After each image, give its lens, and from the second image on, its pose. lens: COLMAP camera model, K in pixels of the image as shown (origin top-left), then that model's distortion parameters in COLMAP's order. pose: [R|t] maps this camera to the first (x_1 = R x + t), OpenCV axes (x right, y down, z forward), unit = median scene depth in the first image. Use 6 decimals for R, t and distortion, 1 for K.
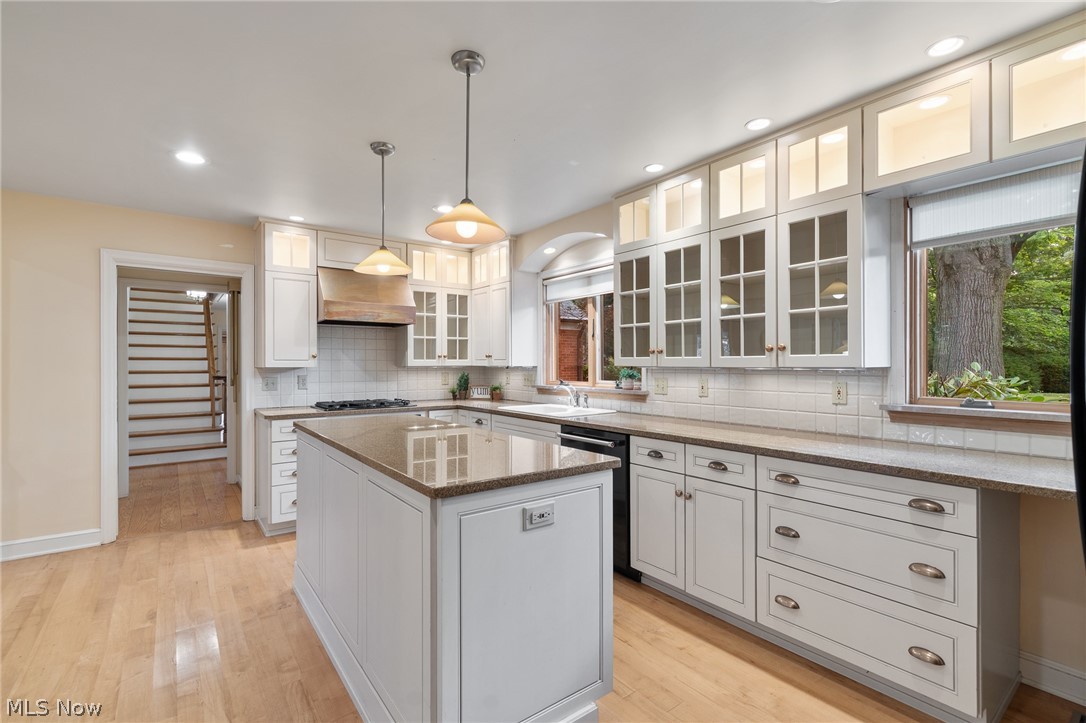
lens RADIAL K [[498.4, 0, 531.6], [0, 498.4, 363.2], [0, 0, 1]] dist [0.000321, 0.000079]
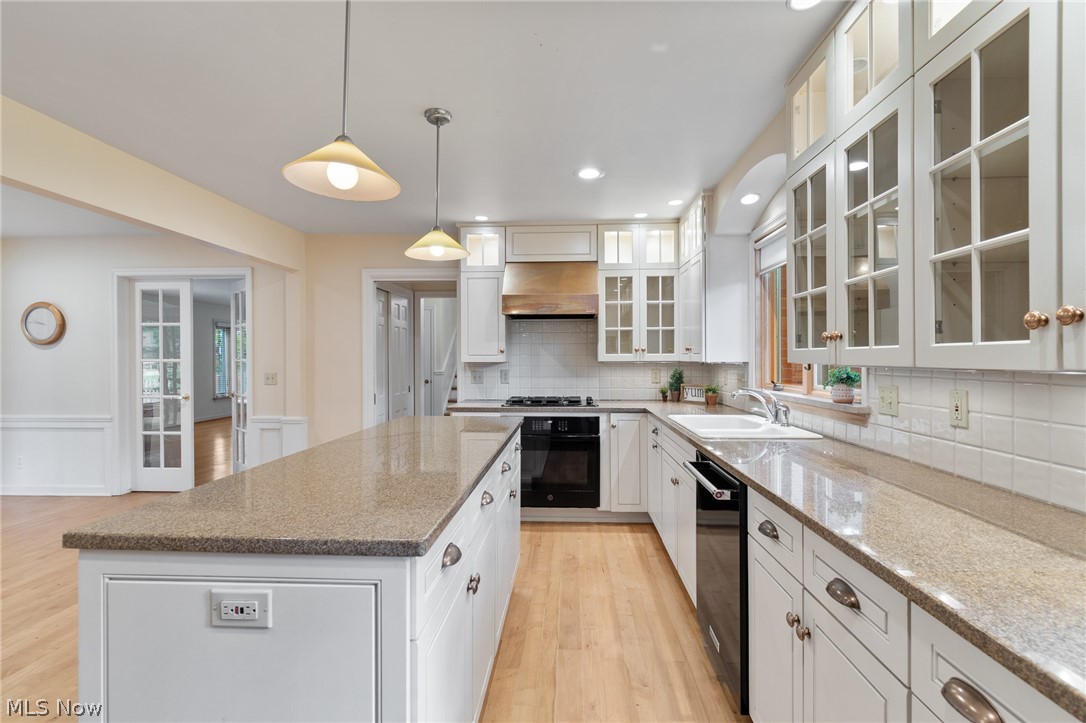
lens RADIAL K [[484.1, 0, 543.0], [0, 484.1, 361.5], [0, 0, 1]] dist [0.001601, 0.000193]
pose [[0.773590, 0.004224, -0.633673, 0.255649], [0.000920, 0.999969, 0.007790, -0.000892], [0.633686, -0.006609, 0.773562, 0.291529]]
